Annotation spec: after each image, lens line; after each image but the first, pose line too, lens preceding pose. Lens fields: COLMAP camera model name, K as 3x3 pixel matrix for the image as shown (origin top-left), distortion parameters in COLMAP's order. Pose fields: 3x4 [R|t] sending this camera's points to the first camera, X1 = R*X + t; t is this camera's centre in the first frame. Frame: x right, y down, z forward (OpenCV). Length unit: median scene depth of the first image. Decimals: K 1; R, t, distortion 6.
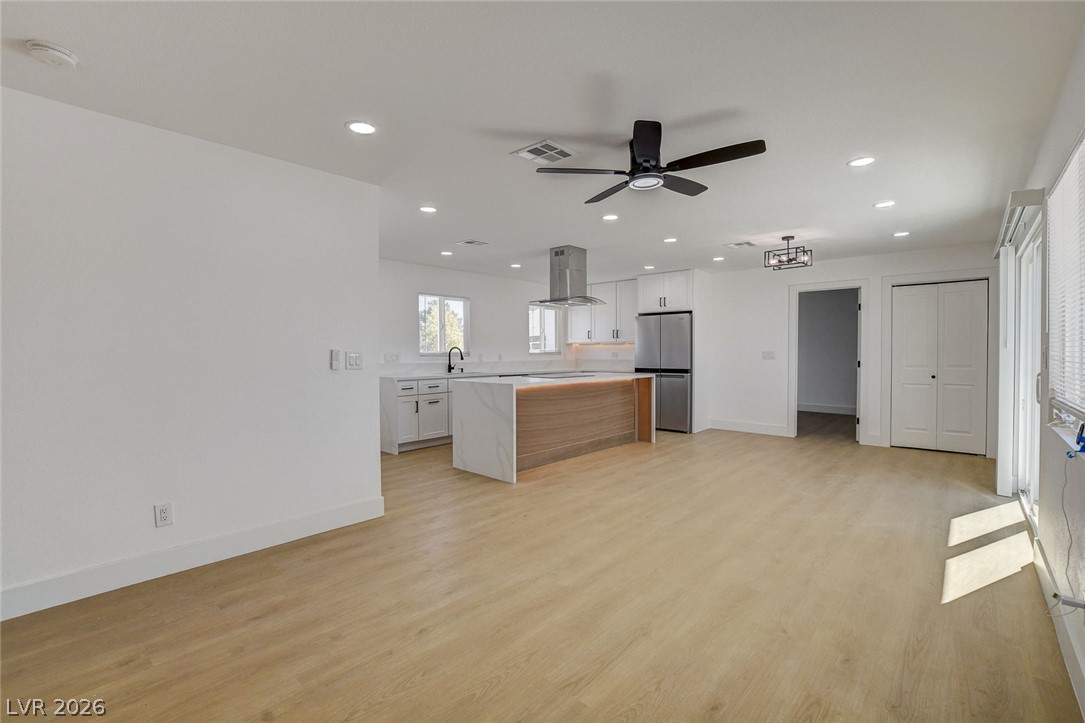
lens RADIAL K [[475.5, 0, 542.5], [0, 475.5, 361.5], [0, 0, 1]] dist [-0.022865, 0.000149]
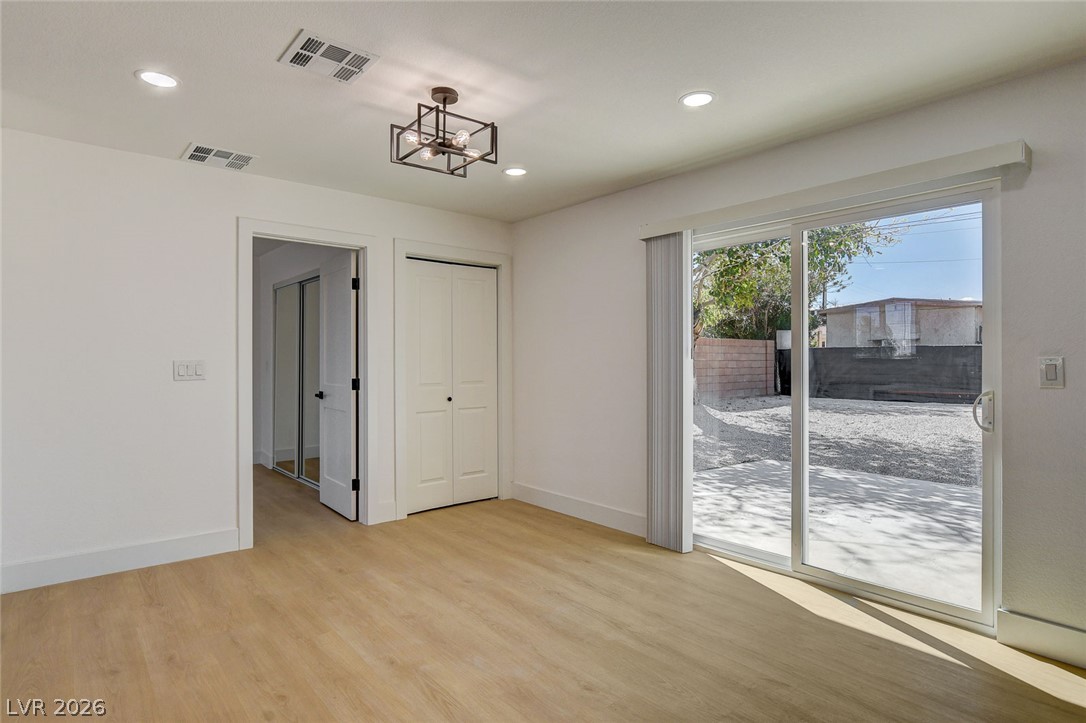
lens RADIAL K [[577.8, 0, 543.0], [0, 577.8, 361.5], [0, 0, 1]] dist [-0.019602, -0.000251]
pose [[0.136453, 0.000959, 0.990646, 0.030945], [0.018493, 0.999823, -0.003515, -0.028361], [-0.990474, 0.018800, 0.136411, 1.284492]]
